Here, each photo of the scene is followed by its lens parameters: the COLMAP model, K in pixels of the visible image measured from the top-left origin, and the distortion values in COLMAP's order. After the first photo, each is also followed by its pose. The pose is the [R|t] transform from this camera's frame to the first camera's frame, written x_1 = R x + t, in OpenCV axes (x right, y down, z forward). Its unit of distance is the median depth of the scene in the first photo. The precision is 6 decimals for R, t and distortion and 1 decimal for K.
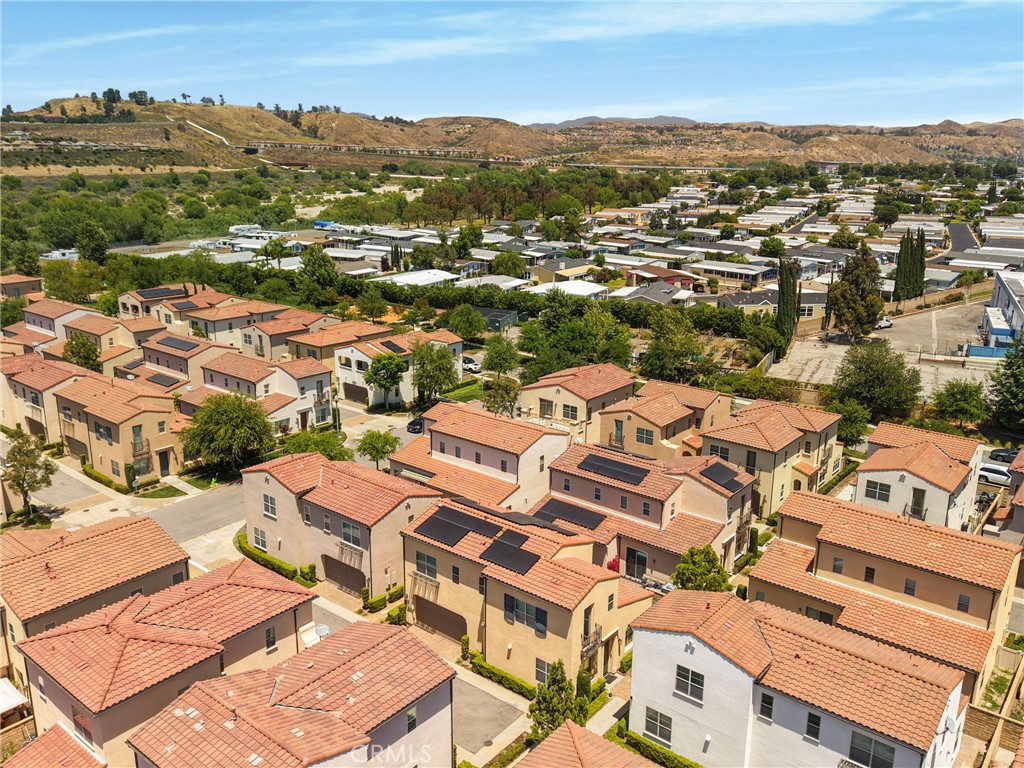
lens RADIAL K [[826.5, 0, 507.2], [0, 826.5, 384.9], [0, 0, 1]] dist [0.030736, -0.040228]
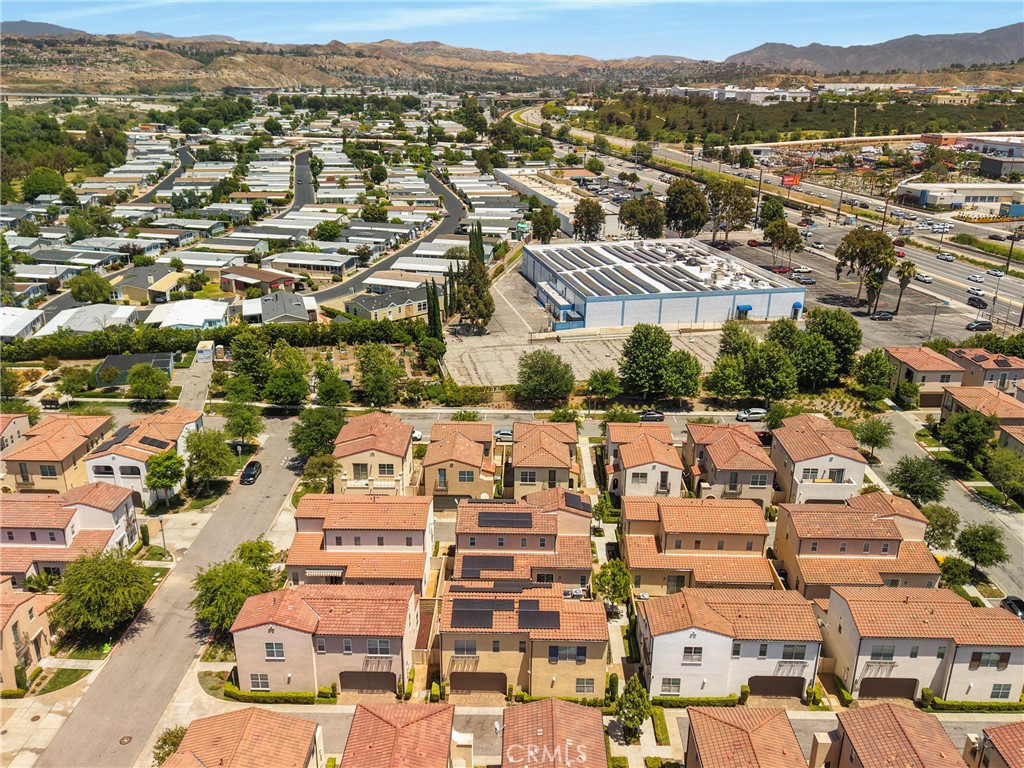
lens RADIAL K [[826.5, 0, 512.4], [0, 826.5, 382.4], [0, 0, 1]] dist [0.030736, -0.040228]
pose [[0.785495, -0.214387, 0.580548, -0.157246], [0.162117, 0.976603, 0.141296, -0.080556], [-0.597257, -0.016870, 0.801873, -0.018563]]
